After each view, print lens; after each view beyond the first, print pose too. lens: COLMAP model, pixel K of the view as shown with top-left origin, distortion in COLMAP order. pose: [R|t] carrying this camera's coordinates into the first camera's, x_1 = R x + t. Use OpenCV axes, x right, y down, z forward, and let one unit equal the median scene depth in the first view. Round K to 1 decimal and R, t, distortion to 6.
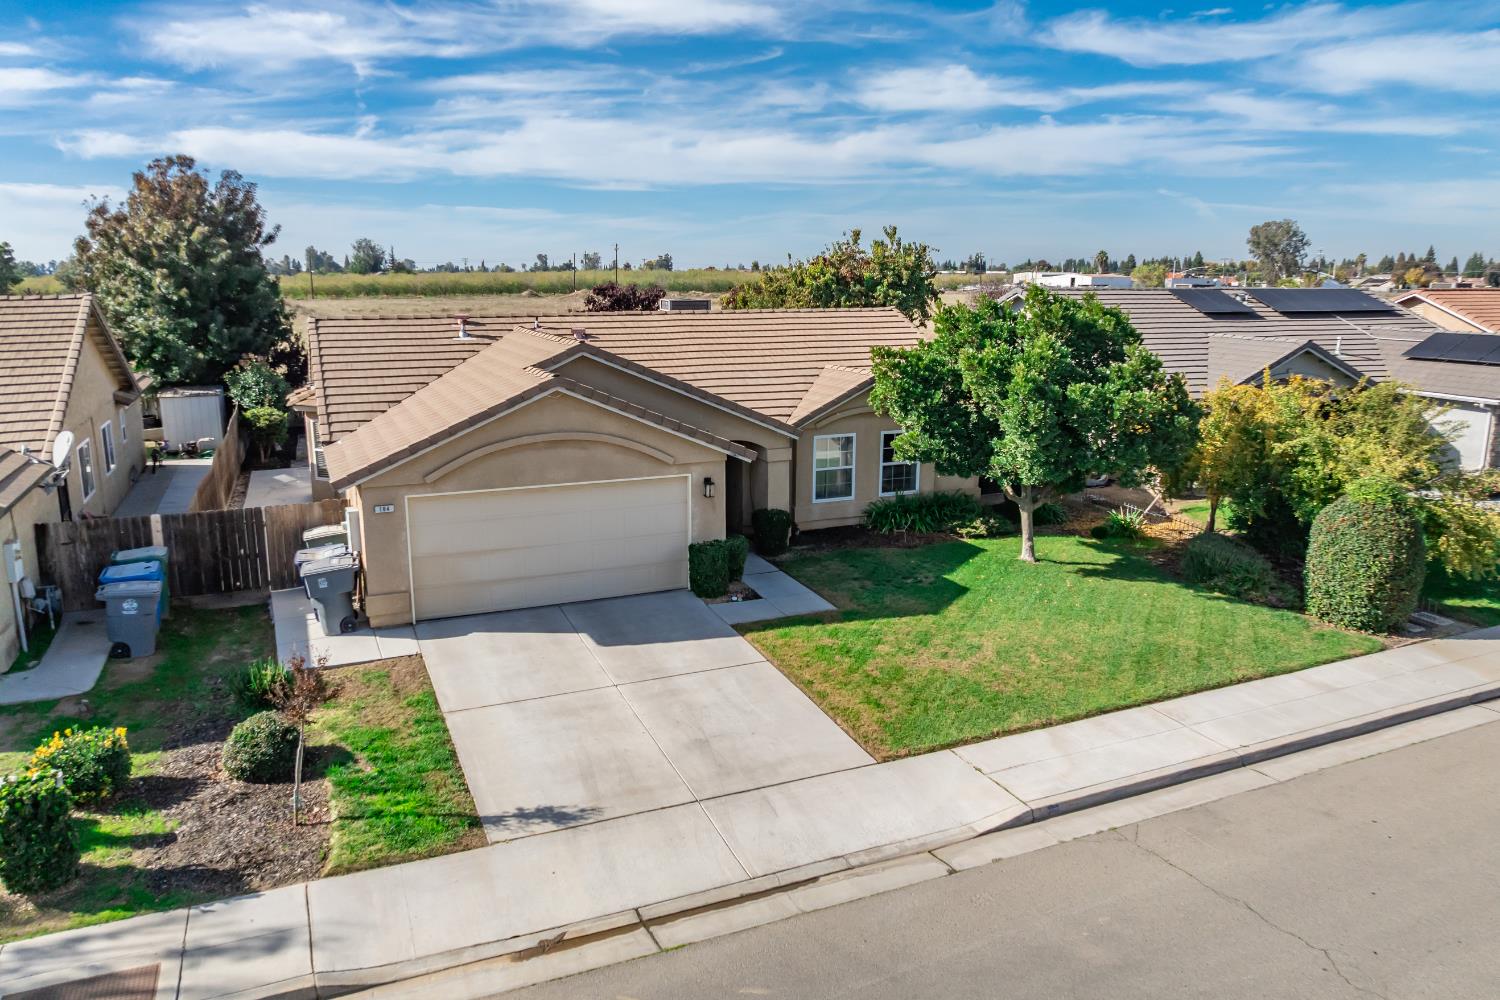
lens RADIAL K [[1054.8, 0, 751.7], [0, 1054.8, 488.9], [0, 0, 1]] dist [-0.044948, 0.015906]
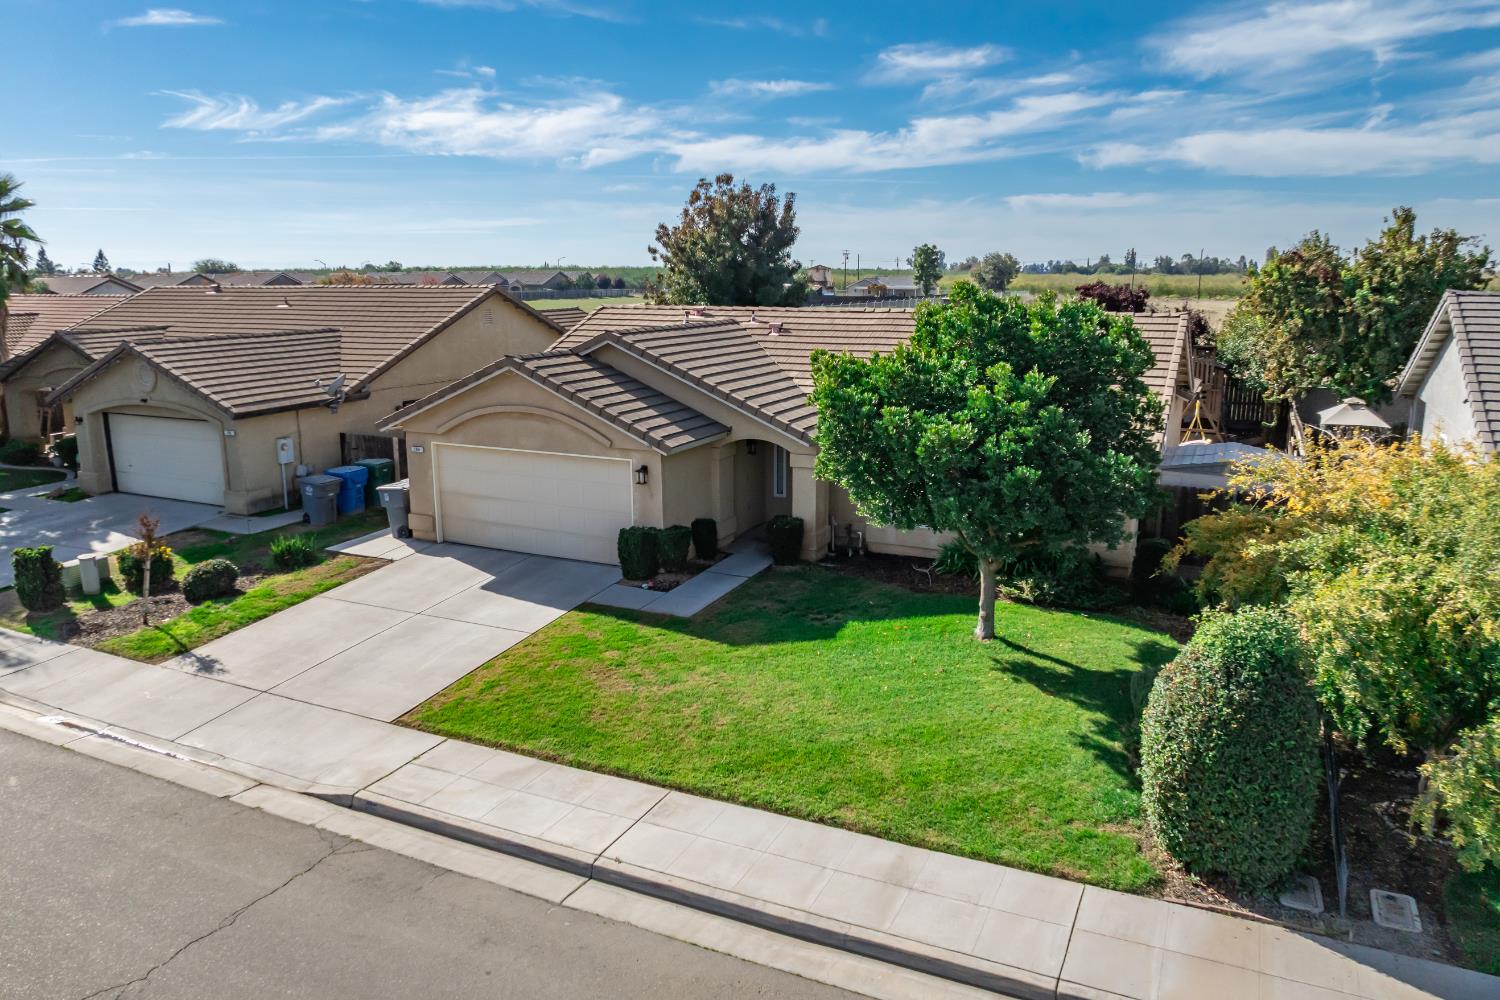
lens RADIAL K [[1054.8, 0, 751.8], [0, 1054.8, 486.2], [0, 0, 1]] dist [-0.044948, 0.015906]
pose [[0.653424, 0.148281, -0.742327, 0.857456], [-0.150730, 0.986477, 0.064371, -0.078437], [0.741834, 0.069829, 0.666938, 0.414518]]
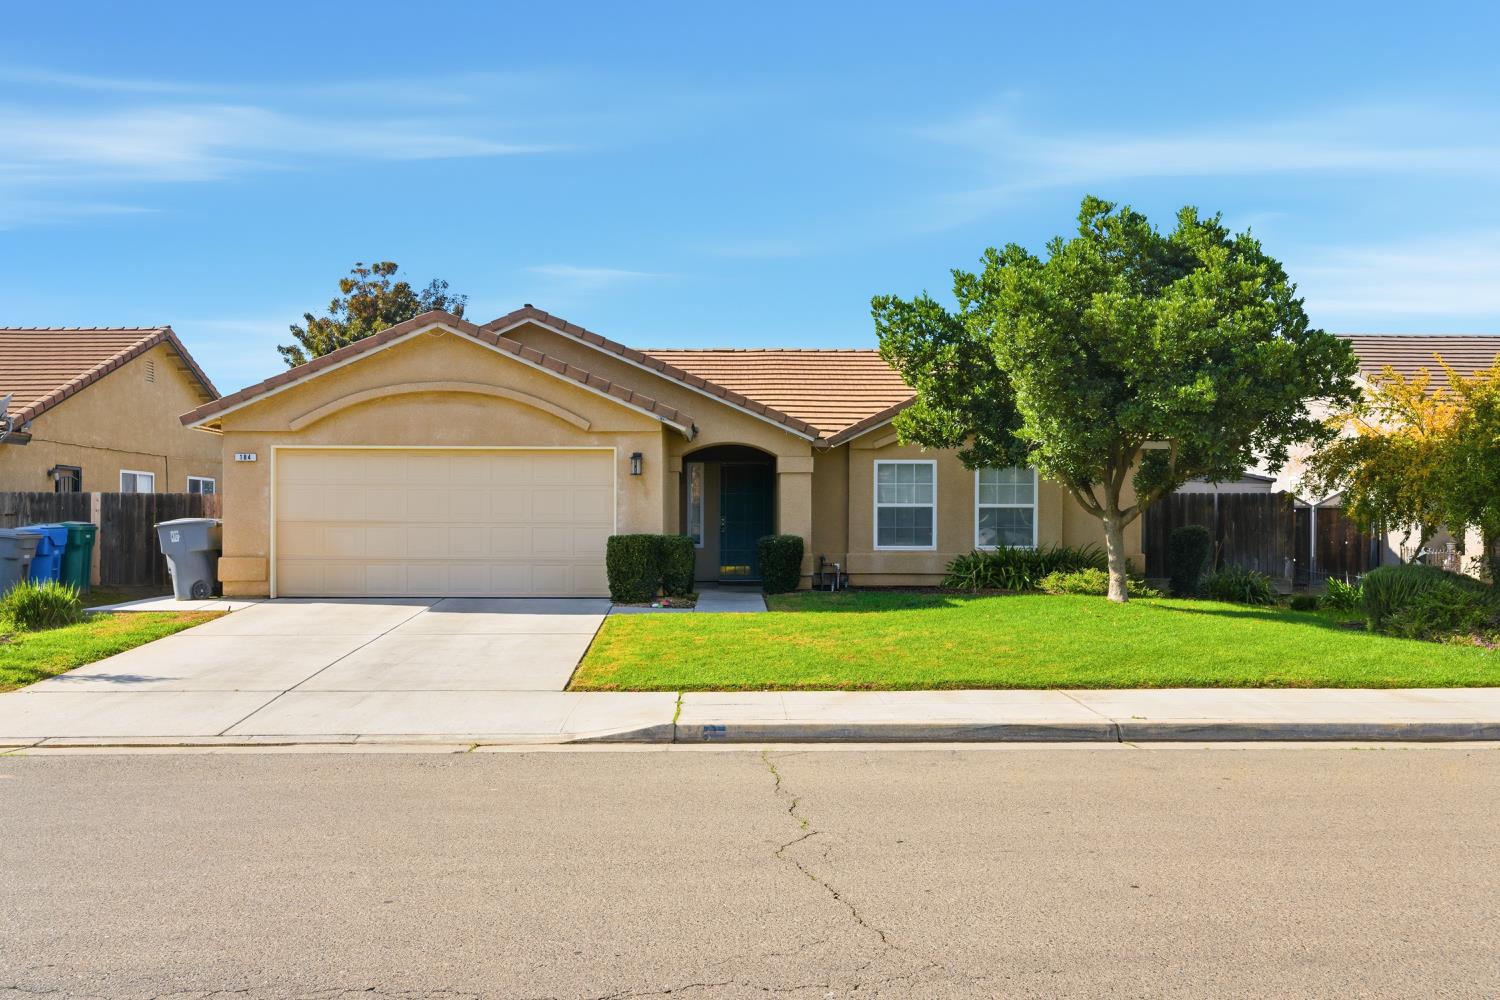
lens RADIAL K [[1250.8, 0, 754.0], [0, 1250.8, 542.7], [0, 0, 1]] dist [-0.001575, 0.010680]
pose [[0.924417, 0.004524, -0.381357, 0.426271], [-0.077472, 0.981310, -0.176152, 0.229877], [0.373432, 0.192383, 0.907489, 0.204414]]
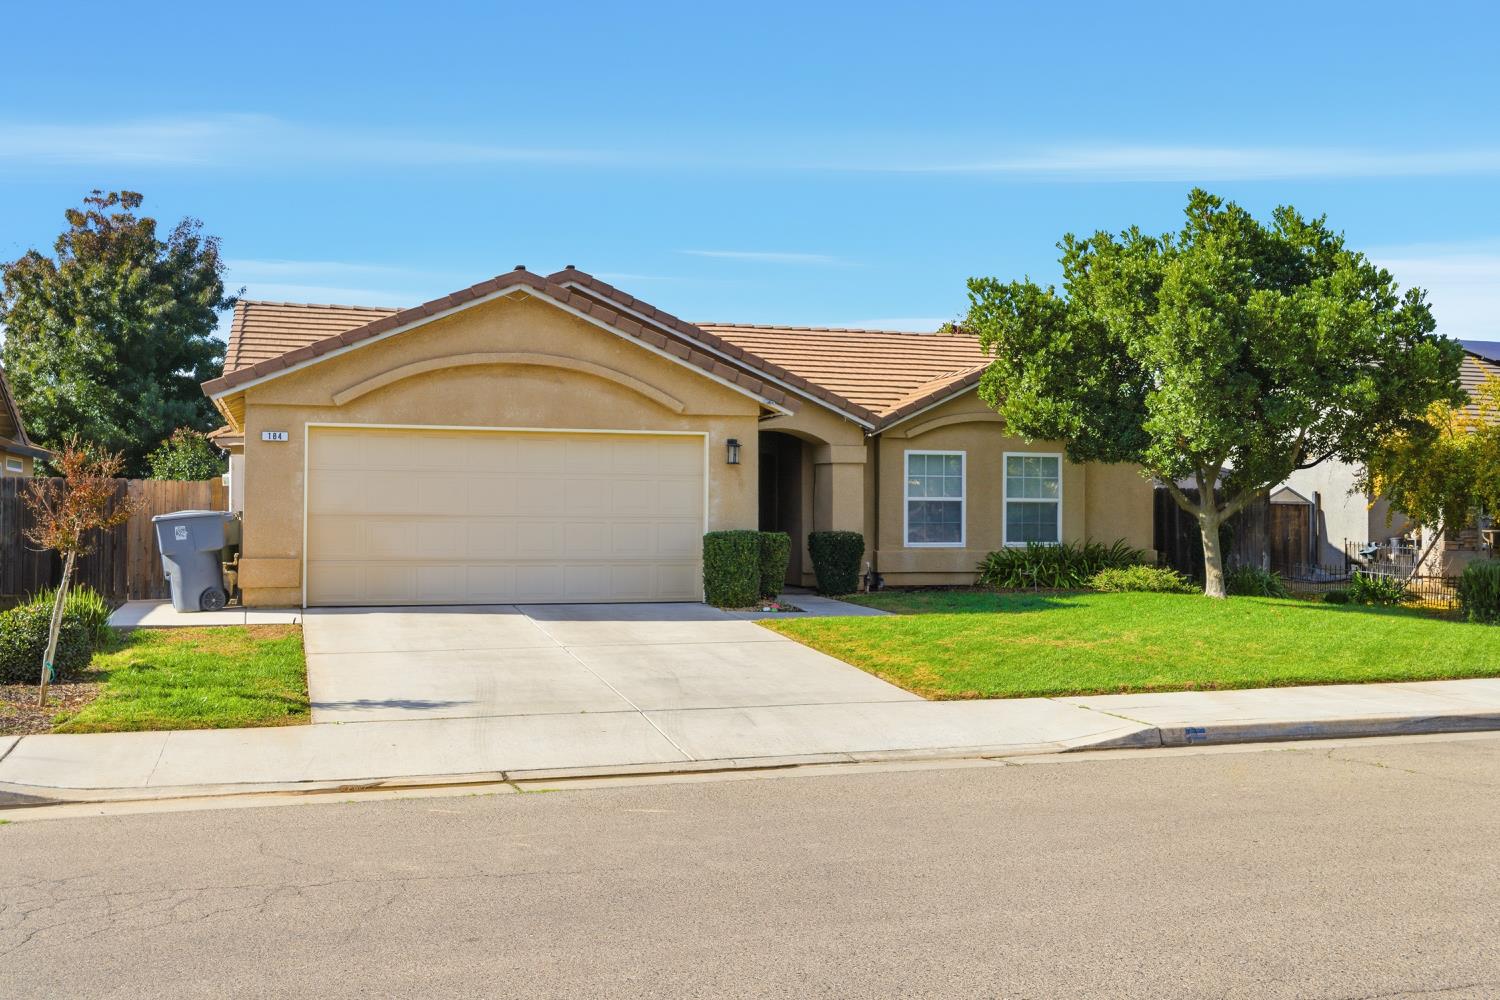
lens RADIAL K [[1438.6, 0, 753.1], [0, 1438.6, 494.8], [0, 0, 1]] dist [0.005316, 0.000000]
pose [[0.993965, -0.000266, -0.109697, 0.083936], [-0.024022, 0.975197, -0.220030, 0.255934], [0.107035, 0.221337, 0.969306, 0.073549]]
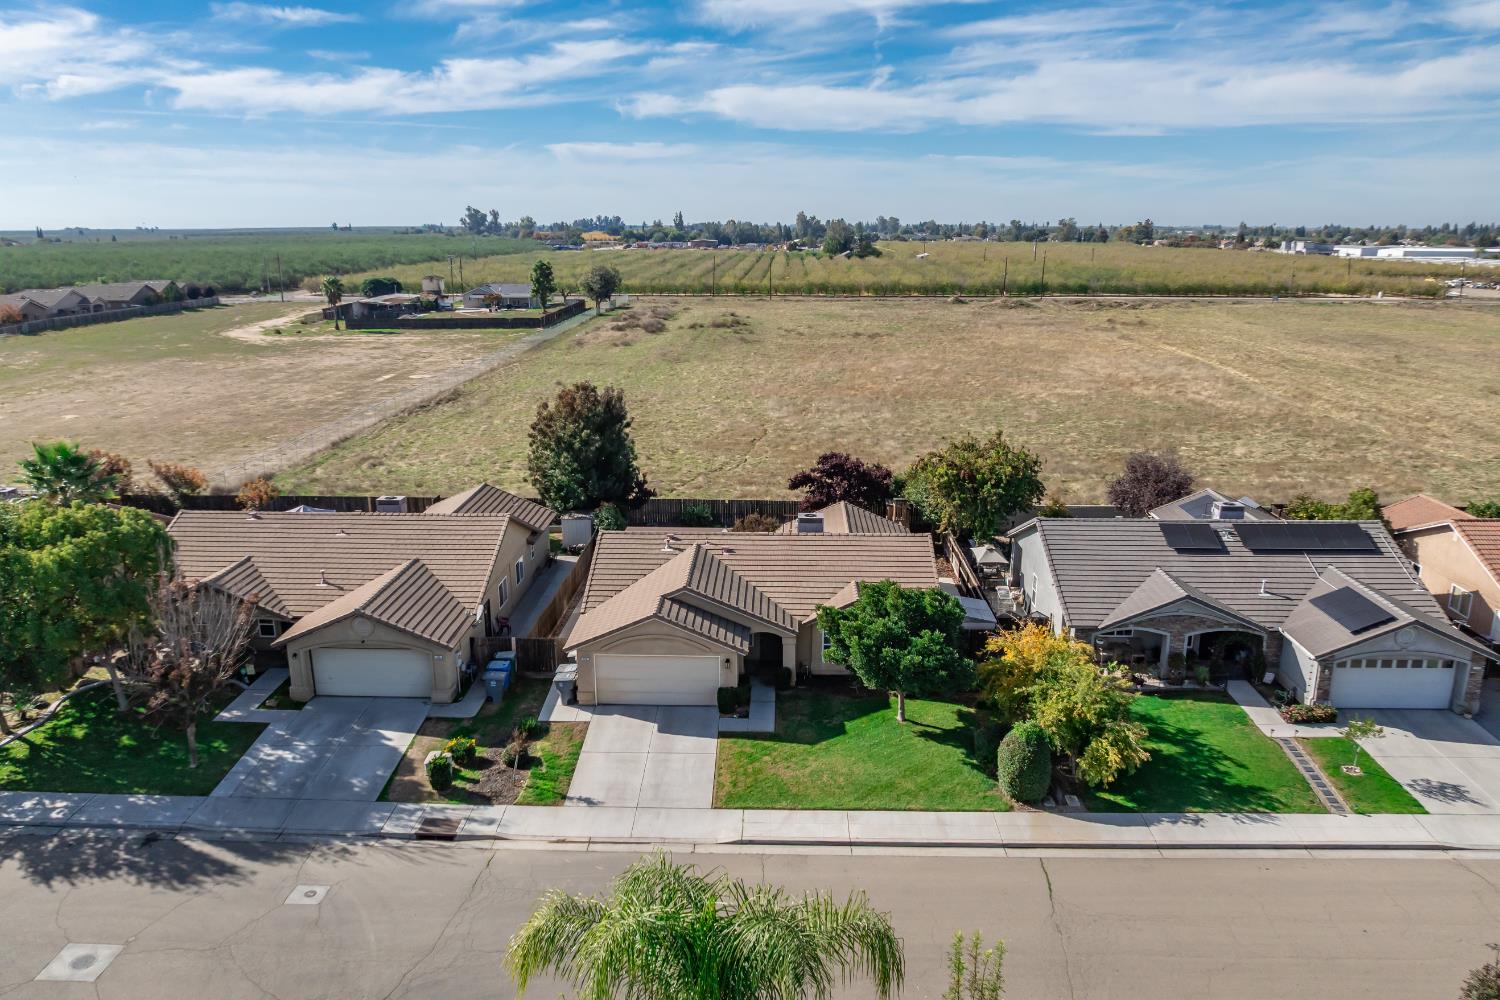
lens RADIAL K [[1054.8, 0, 759.8], [0, 1054.8, 506.0], [0, 0, 1]] dist [-0.044948, 0.015906]
pose [[0.903101, 0.110587, -0.414945, 0.929480], [-0.086150, 0.993285, 0.077220, -0.524497], [0.420698, -0.033990, 0.906564, -0.964329]]
